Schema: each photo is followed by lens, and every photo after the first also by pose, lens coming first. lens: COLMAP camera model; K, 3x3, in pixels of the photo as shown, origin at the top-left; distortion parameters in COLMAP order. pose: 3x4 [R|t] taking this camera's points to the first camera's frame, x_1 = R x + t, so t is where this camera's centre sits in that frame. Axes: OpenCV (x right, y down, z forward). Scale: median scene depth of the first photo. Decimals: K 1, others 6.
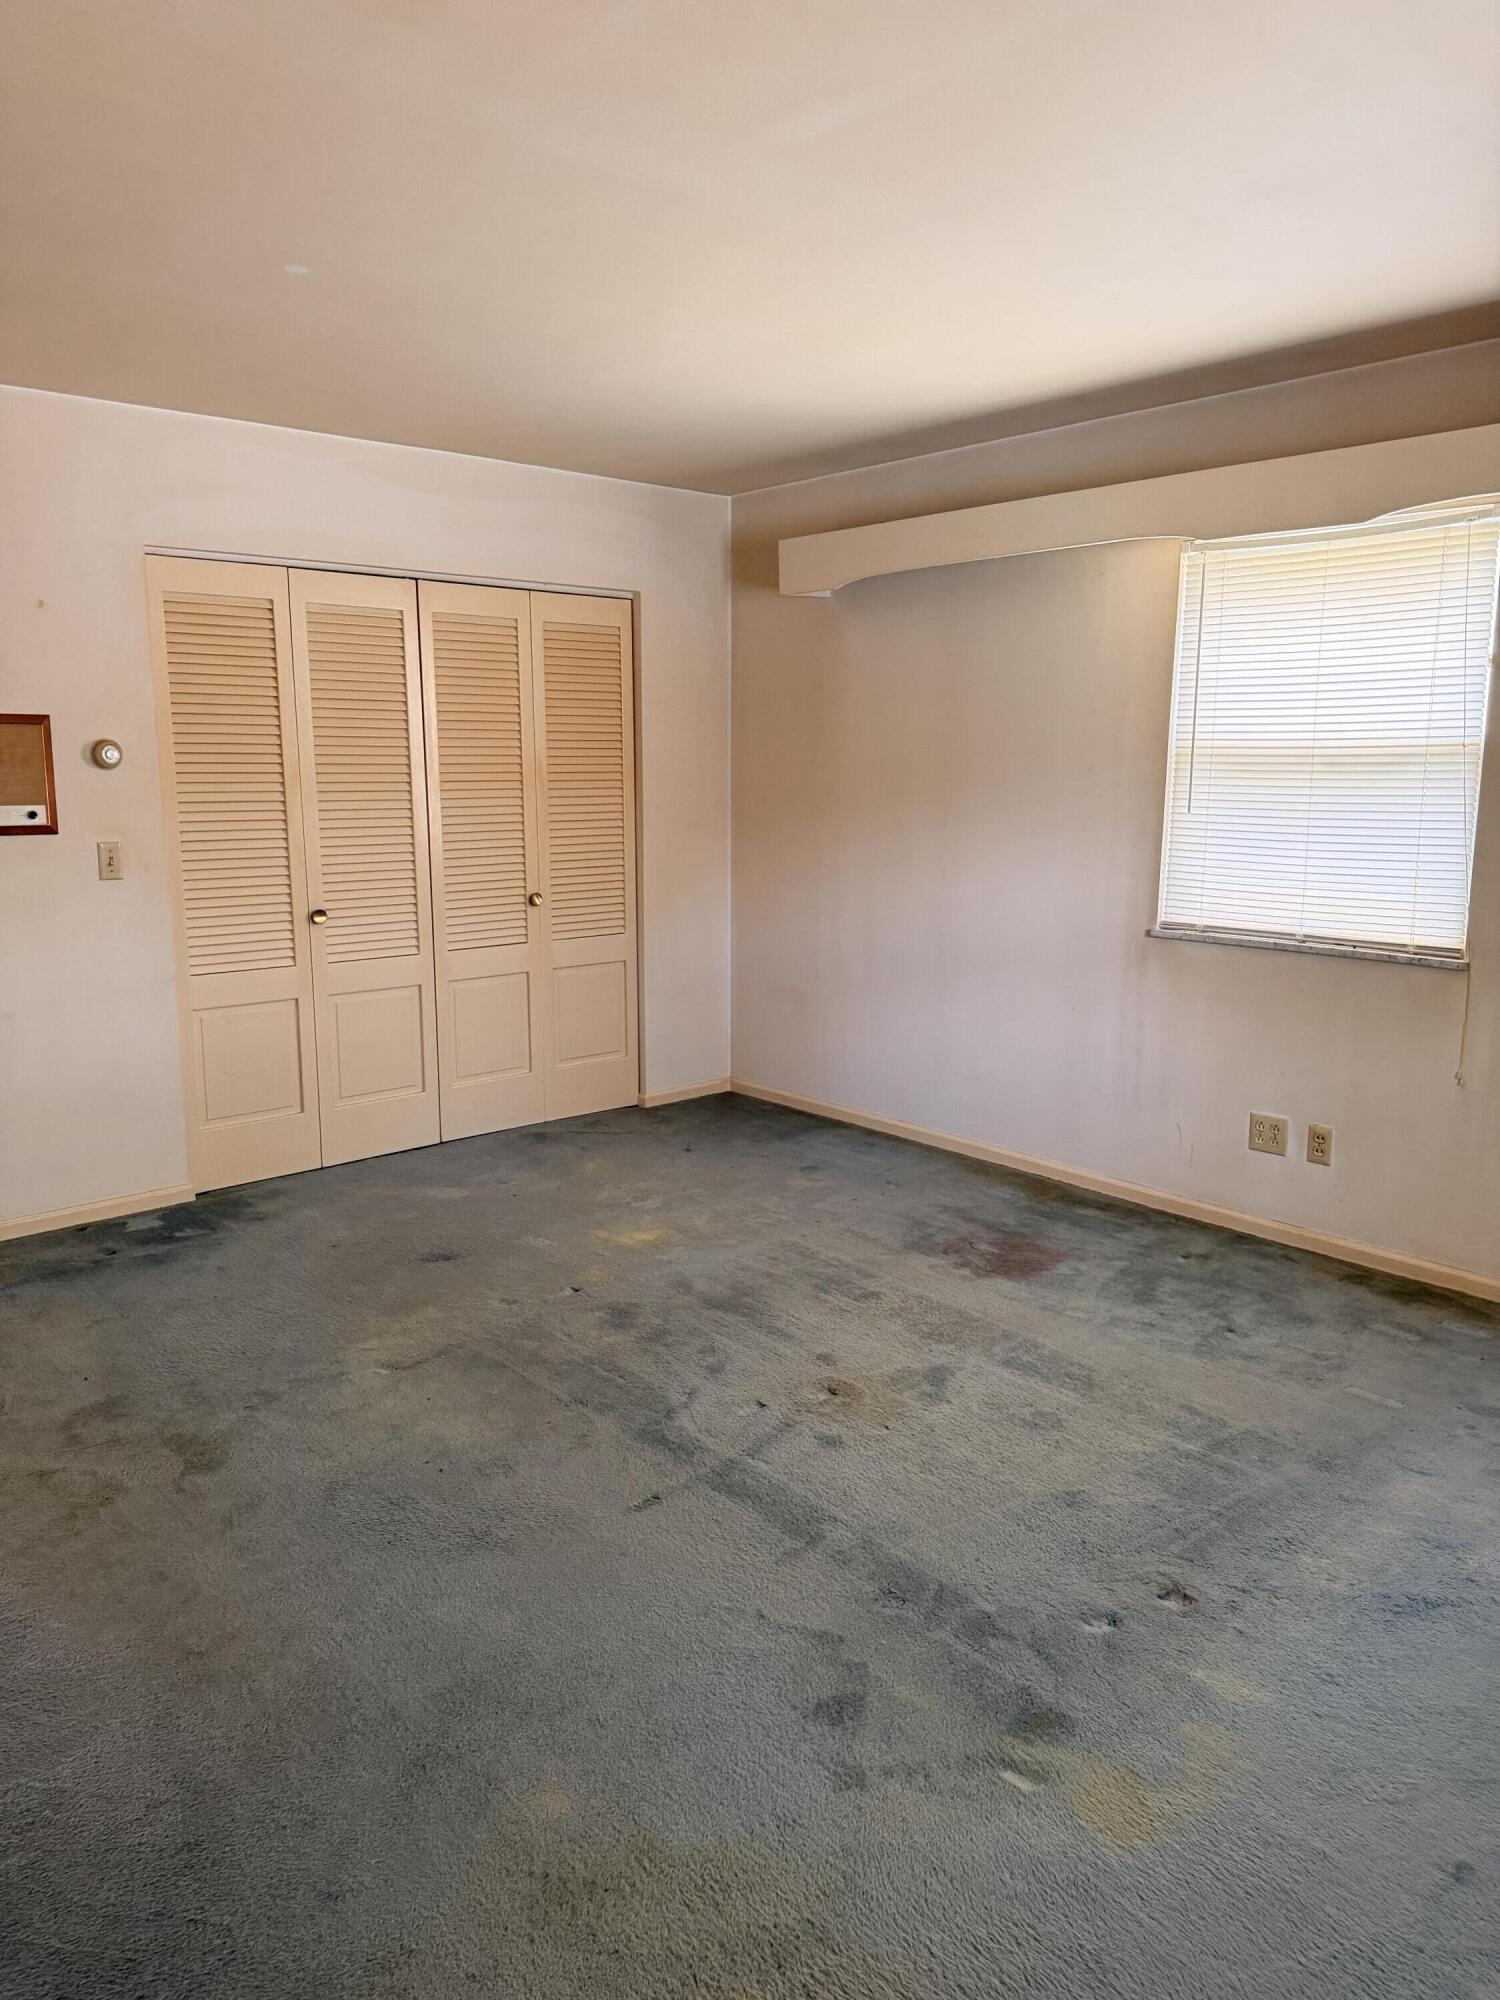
lens RADIAL K [[1415.3, 0, 737.8], [0, 1415.3, 992.9], [0, 0, 1]] dist [0.134083, -0.189985]
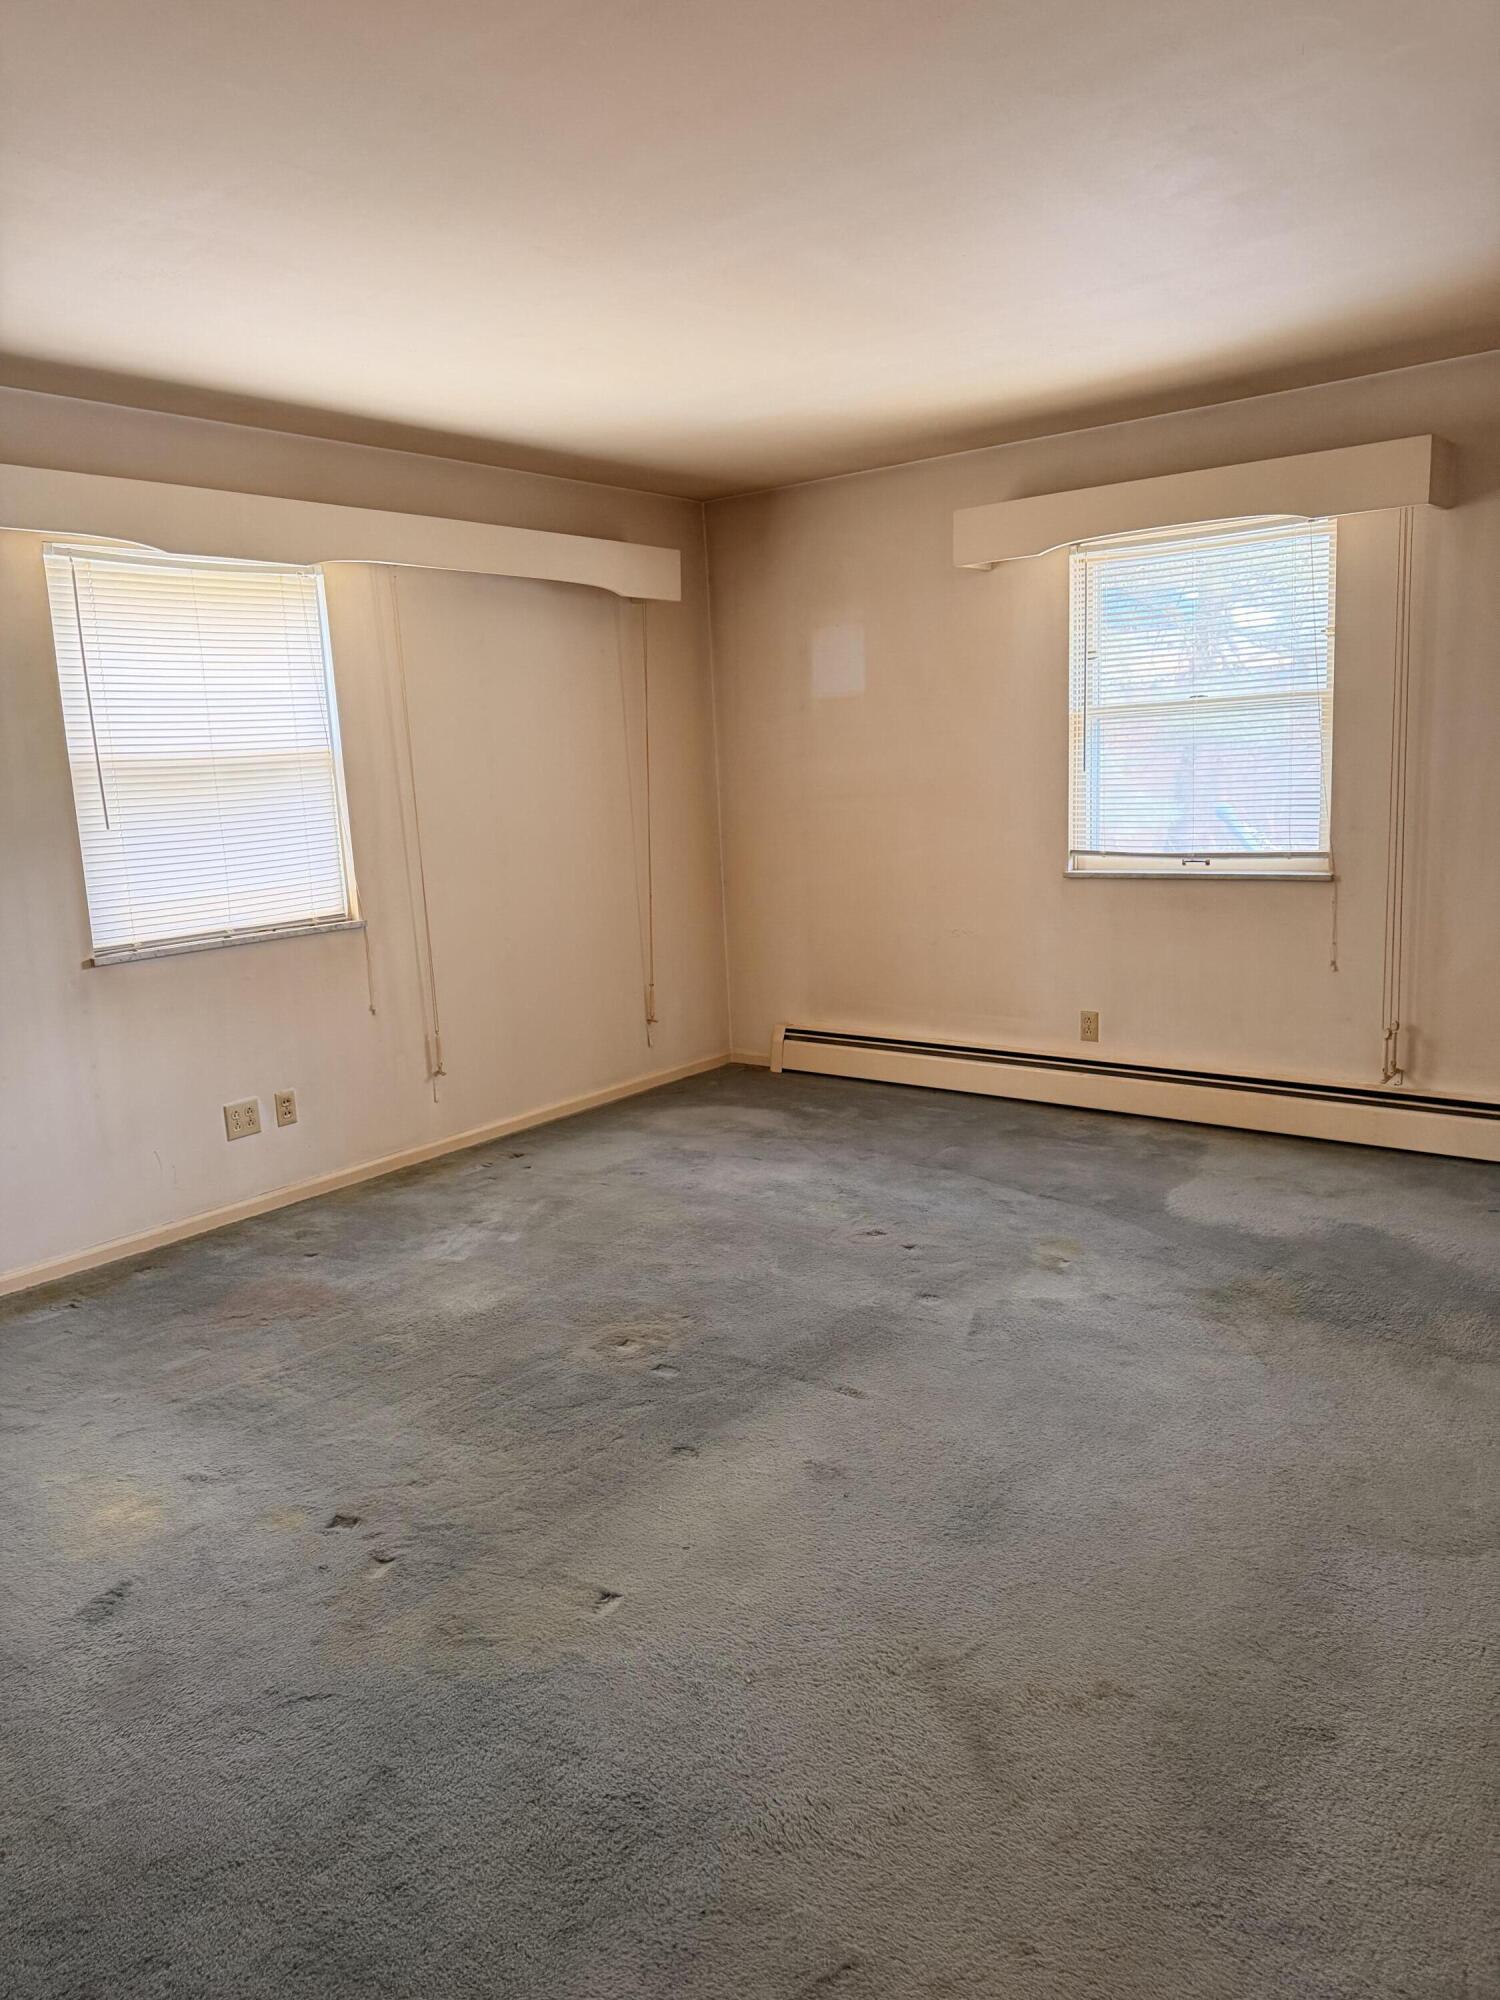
lens RADIAL K [[1415.3, 0, 737.8], [0, 1415.3, 992.9], [0, 0, 1]] dist [0.134083, -0.189985]
pose [[-0.167347, -0.162664, 0.972387, -0.724916], [0.213394, 0.956938, 0.196805, -0.125027], [-0.962527, 0.240436, -0.125429, 0.767745]]
